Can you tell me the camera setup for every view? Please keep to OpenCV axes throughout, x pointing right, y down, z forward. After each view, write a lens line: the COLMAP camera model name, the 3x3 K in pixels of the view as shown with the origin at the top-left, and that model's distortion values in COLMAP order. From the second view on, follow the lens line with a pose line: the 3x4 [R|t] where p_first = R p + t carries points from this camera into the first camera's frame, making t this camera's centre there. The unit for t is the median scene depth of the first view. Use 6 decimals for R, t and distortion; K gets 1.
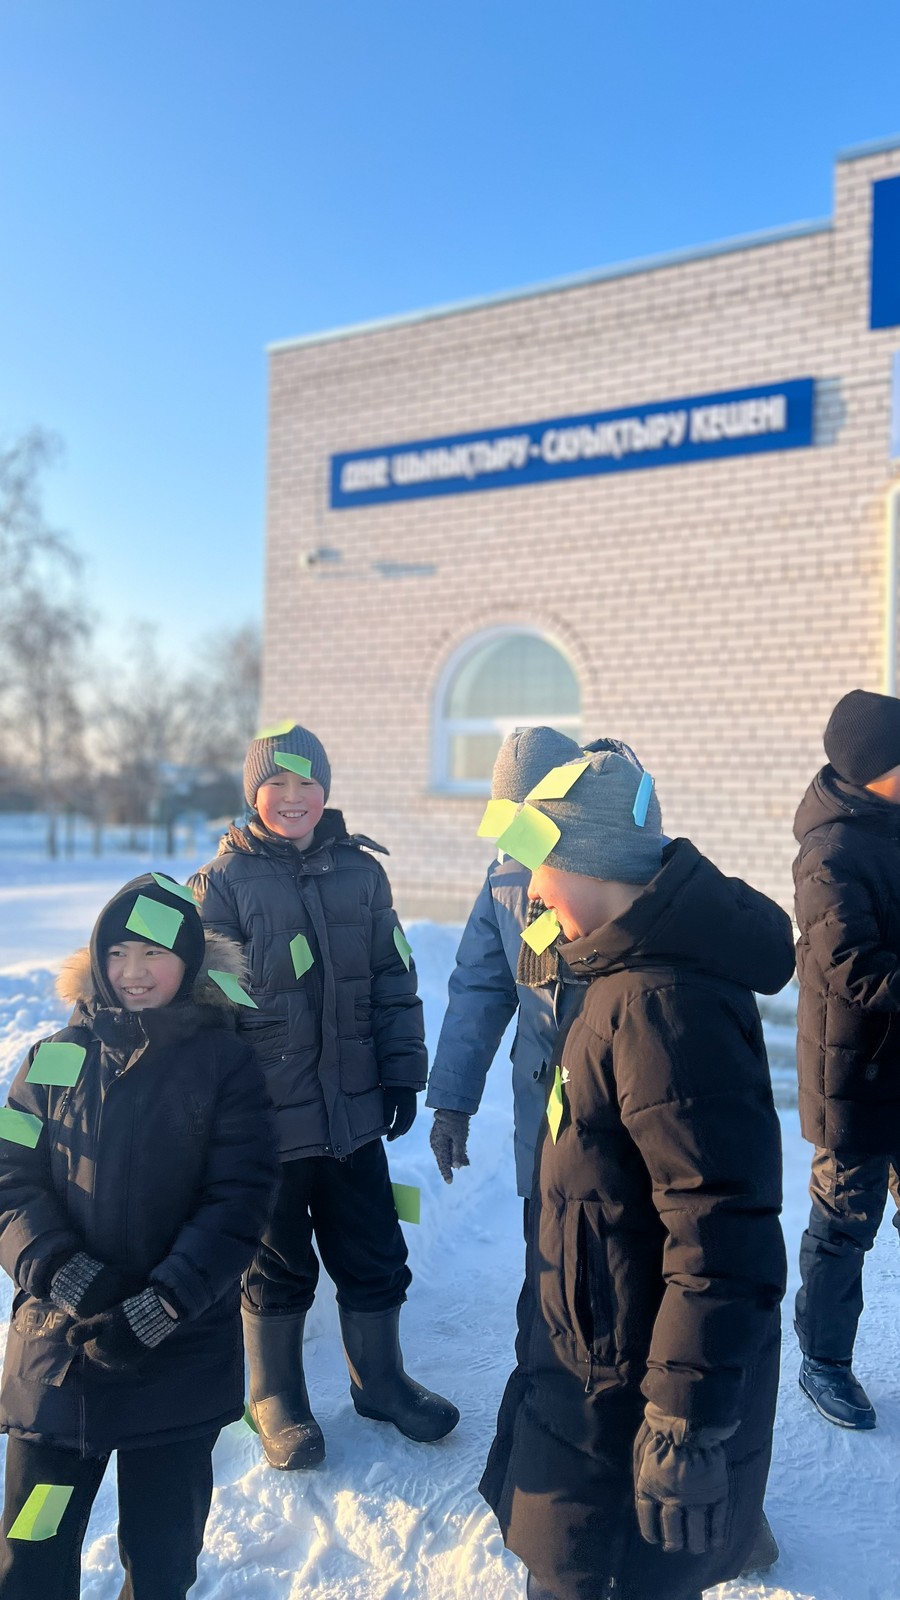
lens RADIAL K [[1272.7, 0, 417.6], [0, 1272.7, 840.1], [0, 0, 1]] dist [0.037693, -0.009570]
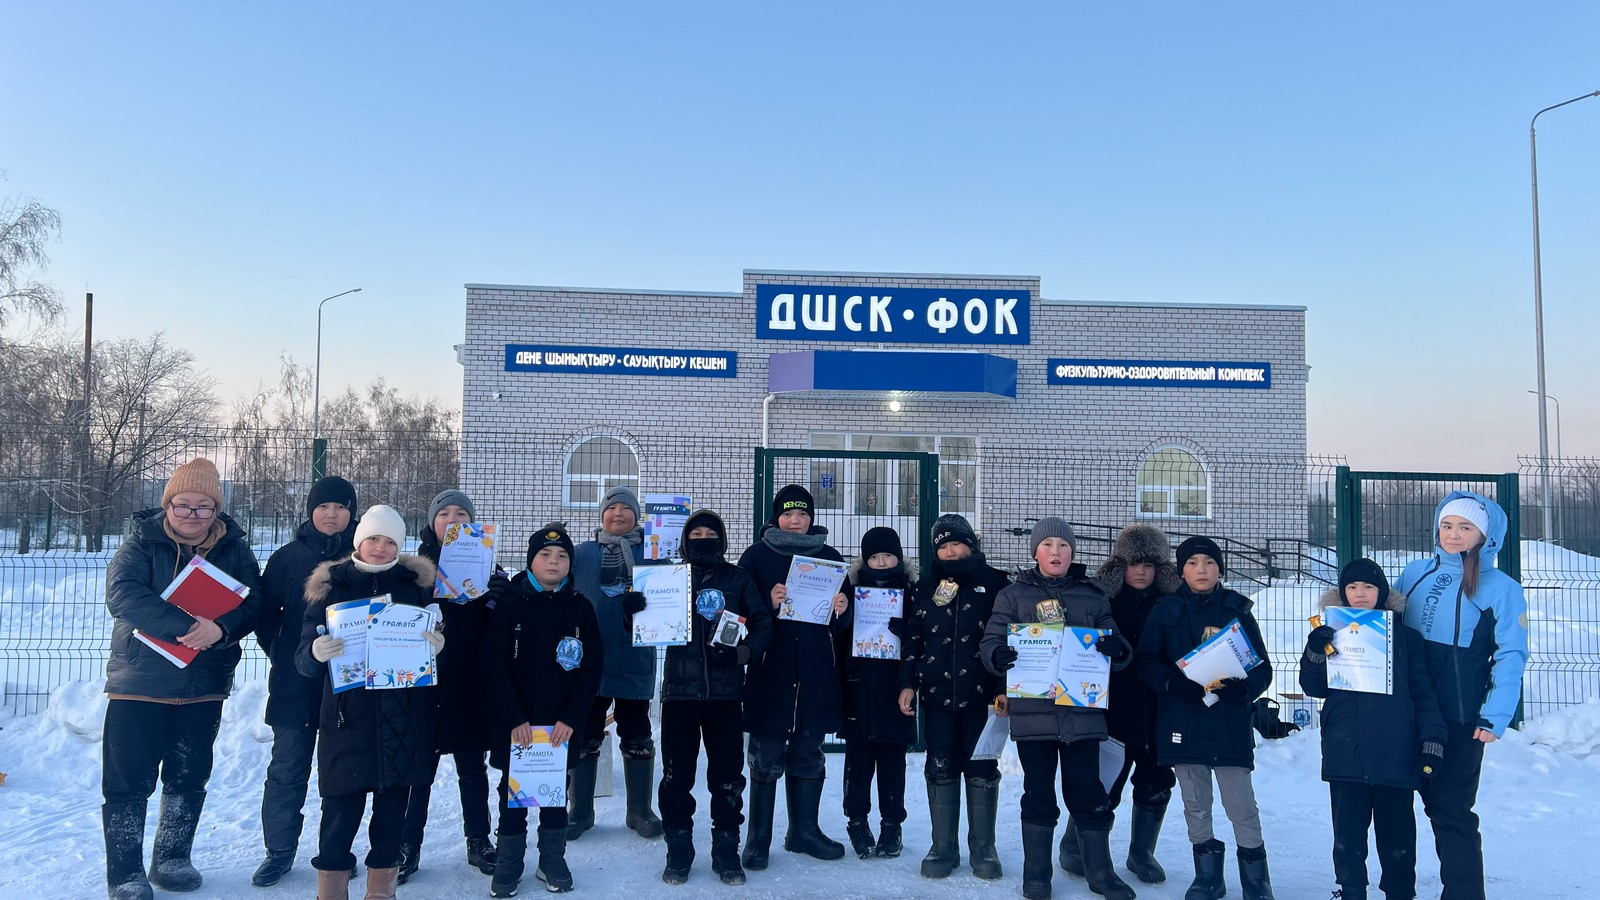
lens RADIAL K [[1202.0, 0, 801.3], [0, 1202.0, 449.3], [0, 0, 1]] dist [0.058735, -0.041050]
pose [[0.812328, 0.027811, 0.582537, -0.977374], [0.010340, 0.998018, -0.062067, -0.006963], [-0.583109, 0.056442, 0.810431, -1.025327]]
